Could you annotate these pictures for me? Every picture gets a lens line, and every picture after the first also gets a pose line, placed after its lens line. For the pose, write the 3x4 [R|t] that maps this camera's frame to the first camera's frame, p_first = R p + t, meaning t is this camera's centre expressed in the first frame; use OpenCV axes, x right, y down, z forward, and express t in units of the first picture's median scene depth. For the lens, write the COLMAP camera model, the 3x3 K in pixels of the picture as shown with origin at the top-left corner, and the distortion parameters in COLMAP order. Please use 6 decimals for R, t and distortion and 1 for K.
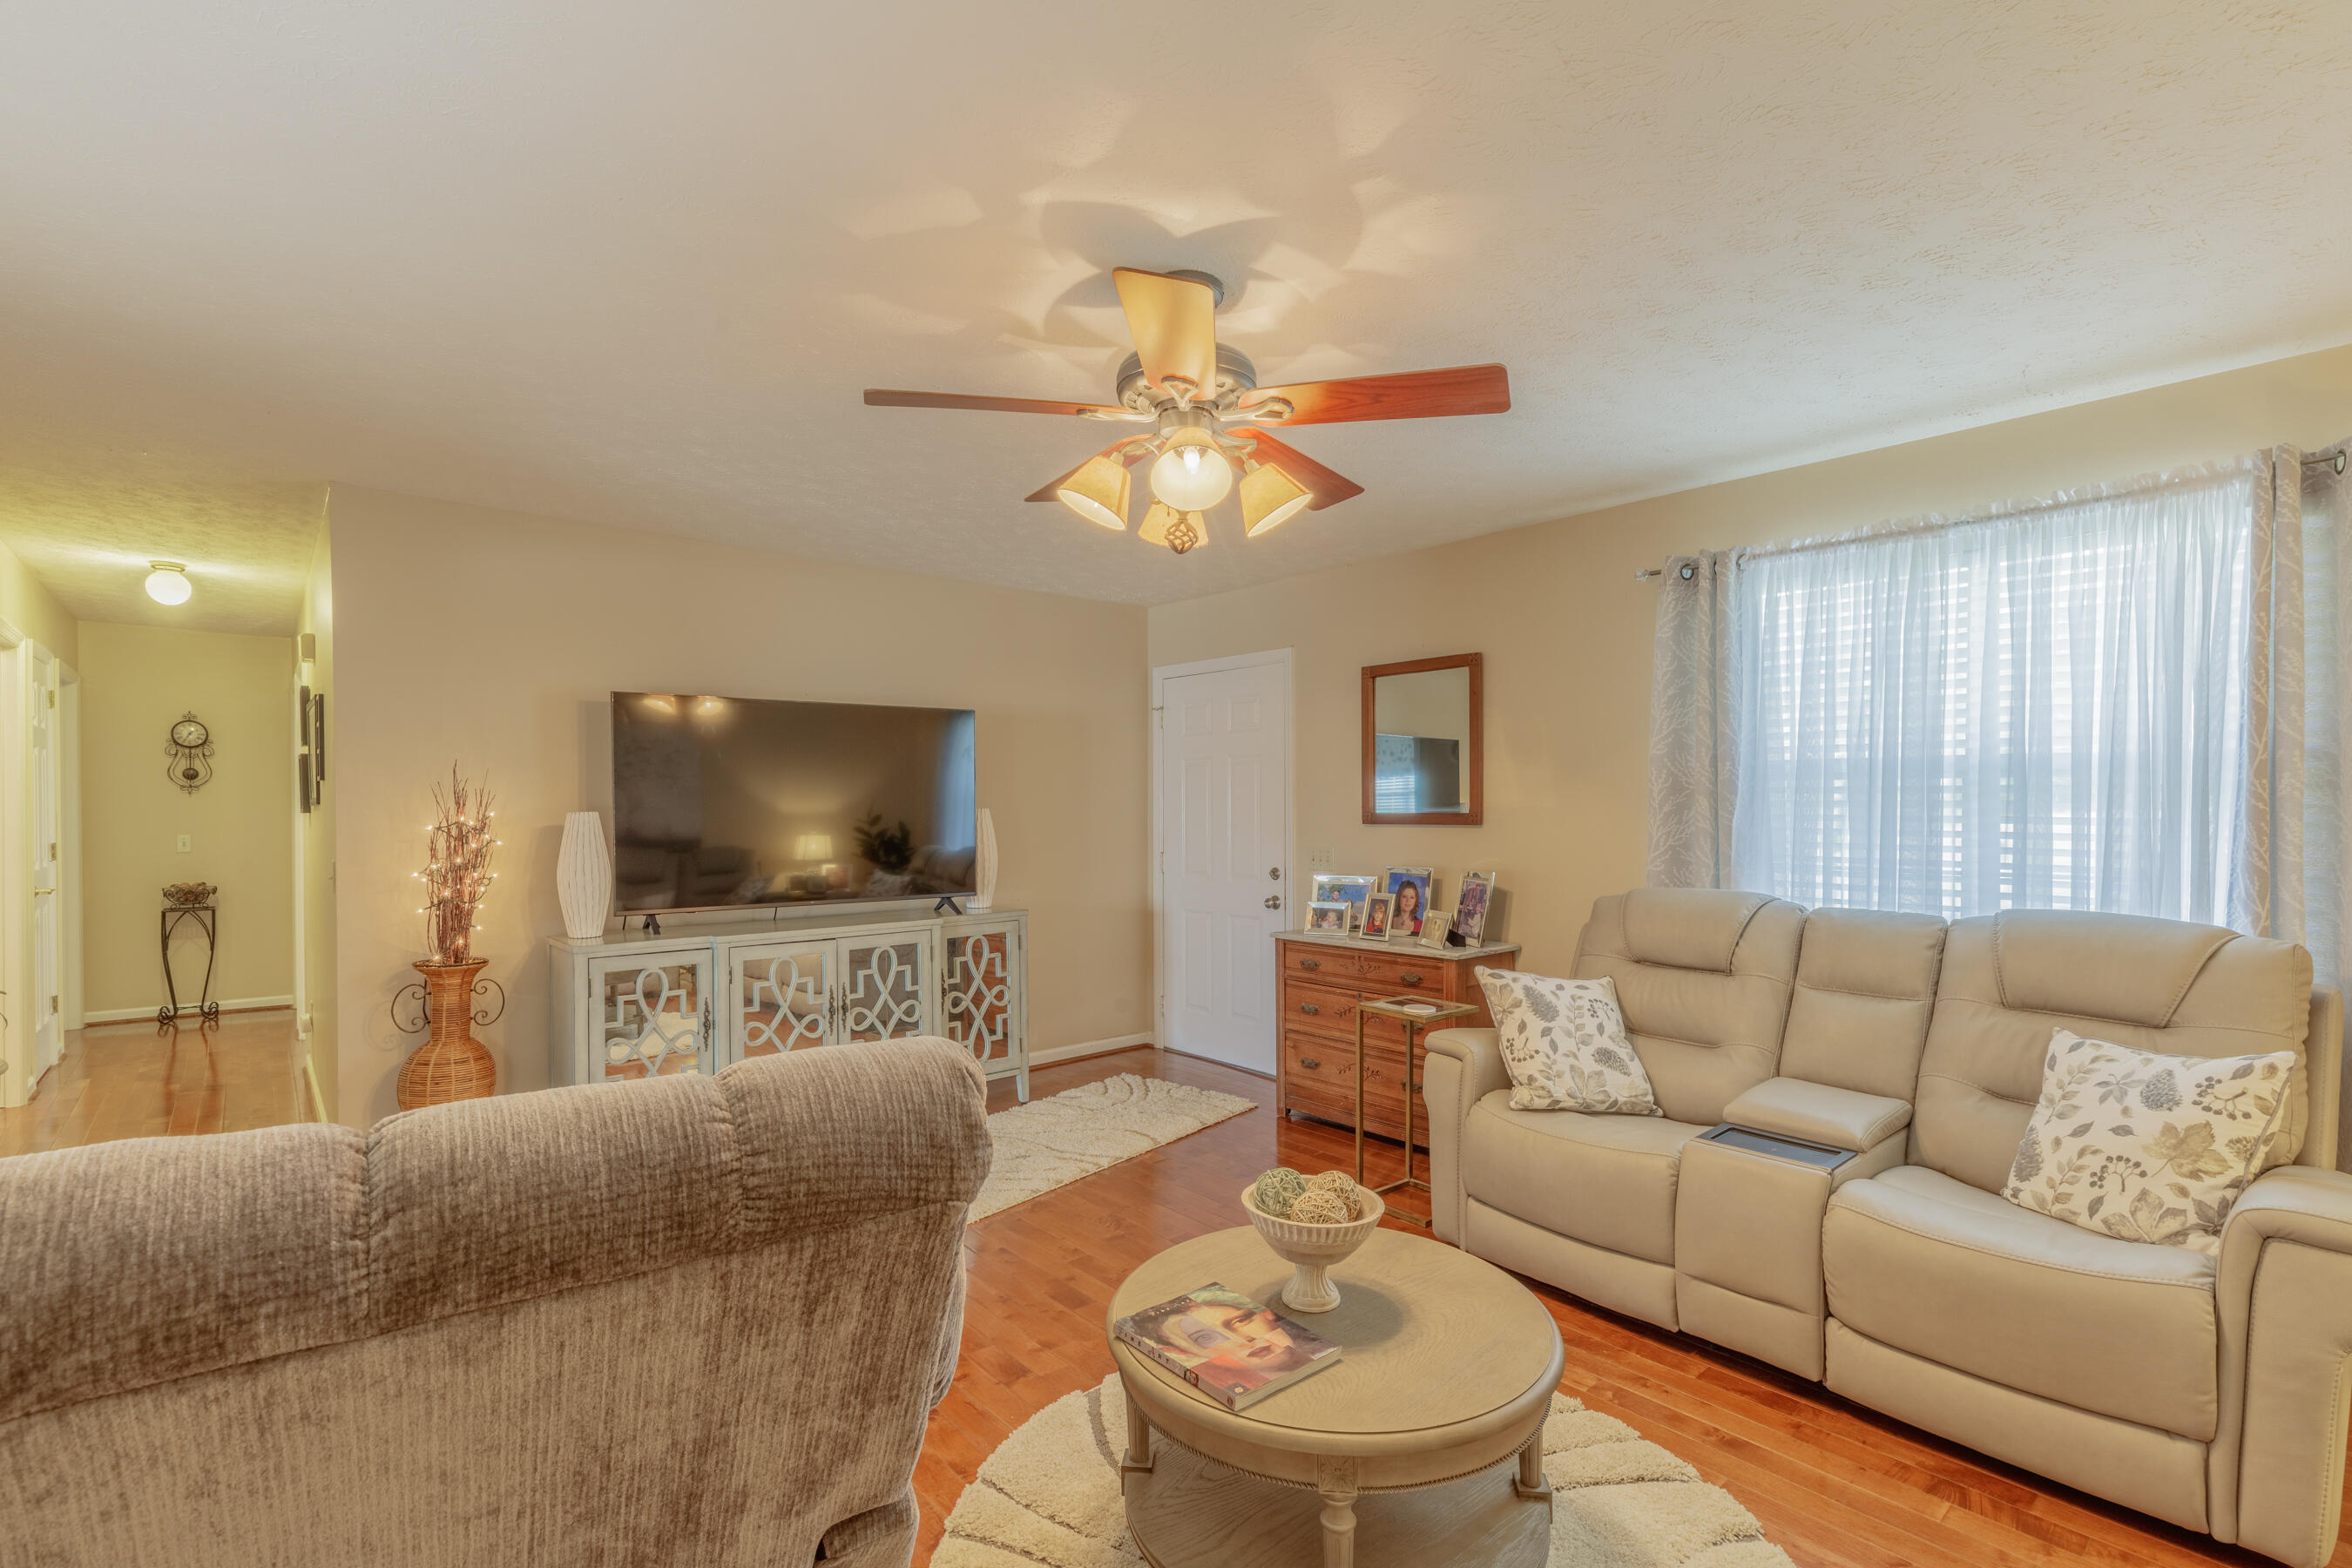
lens RADIAL K [[1073.2, 0, 1183.7], [0, 1073.2, 825.7], [0, 0, 1]] dist [0.005669, -0.000314]
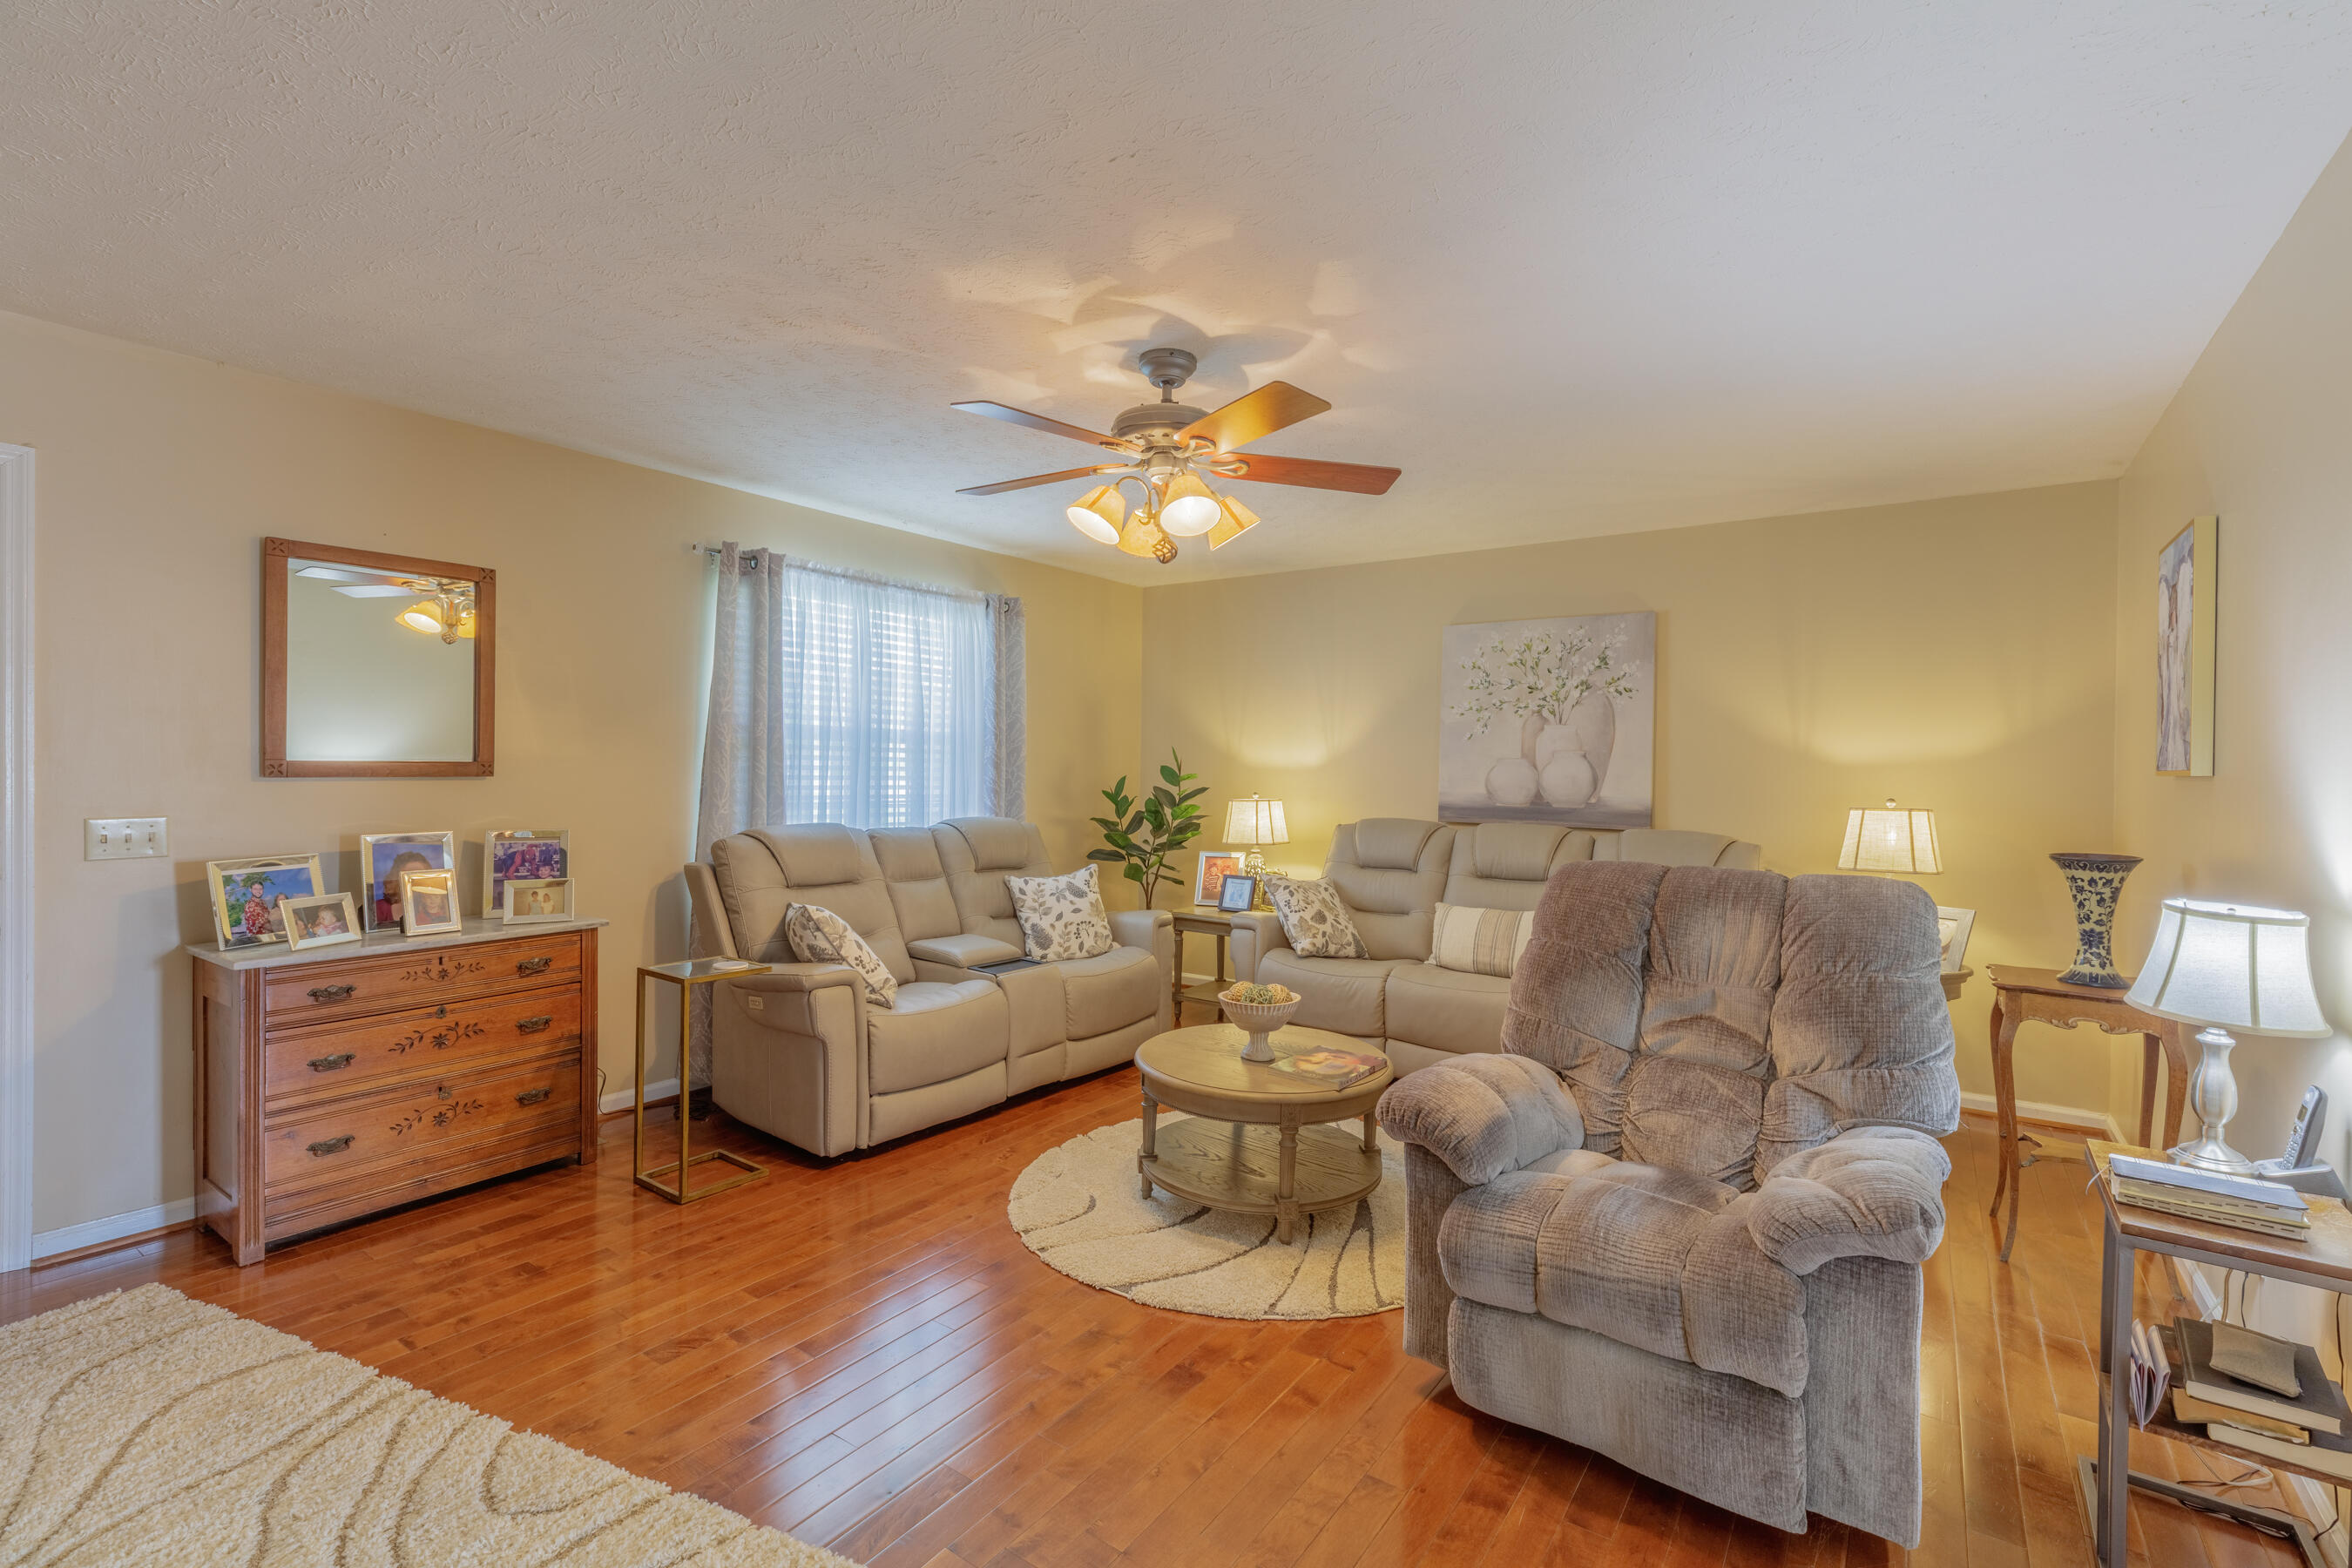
lens RADIAL K [[1073.2, 0, 1160.2], [0, 1073.2, 774.1], [0, 0, 1]] dist [0.005669, -0.000314]
pose [[-0.233744, -0.007126, 0.972272, -1.128399], [0.005822, 0.999945, 0.008729, -0.010400], [-0.972281, 0.007701, -0.233689, 1.180460]]
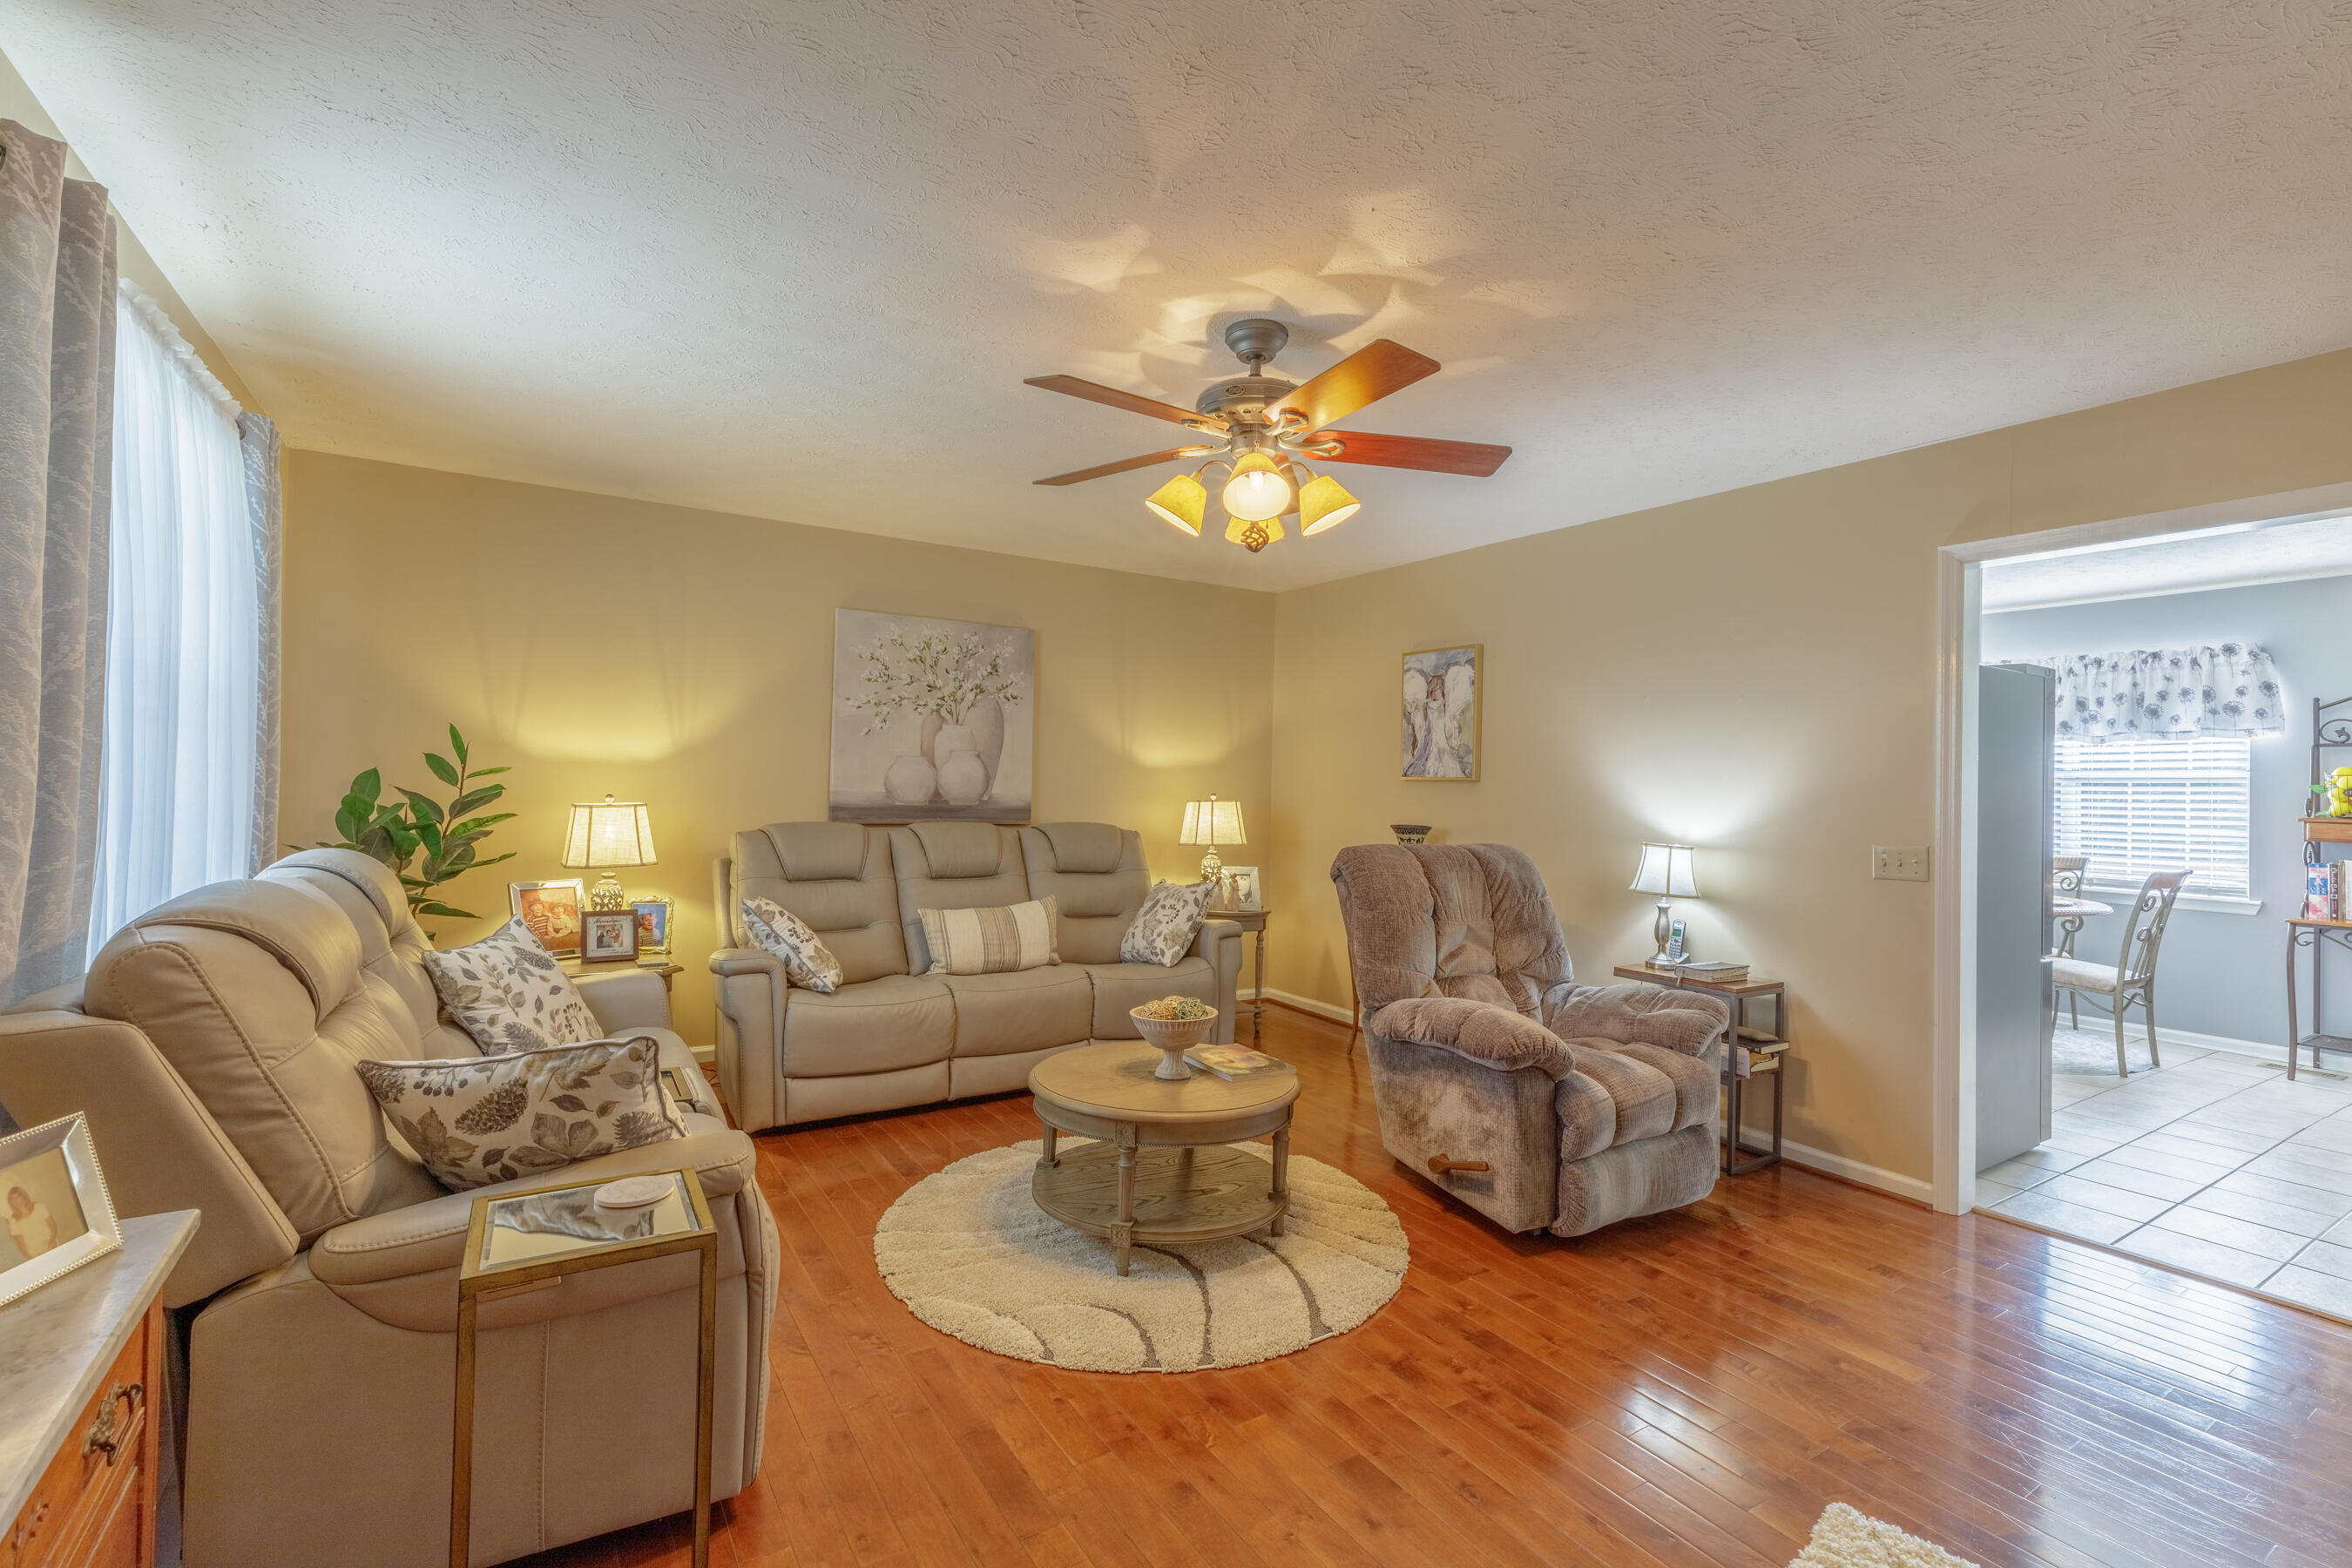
lens RADIAL K [[1073.2, 0, 1196.2], [0, 1073.2, 776.9], [0, 0, 1]] dist [0.005669, -0.000314]
pose [[-0.992313, -0.021831, 0.121810, -0.079471], [-0.020281, 0.999697, 0.013948, -0.018418], [-0.122077, 0.011371, -0.992455, 1.973682]]
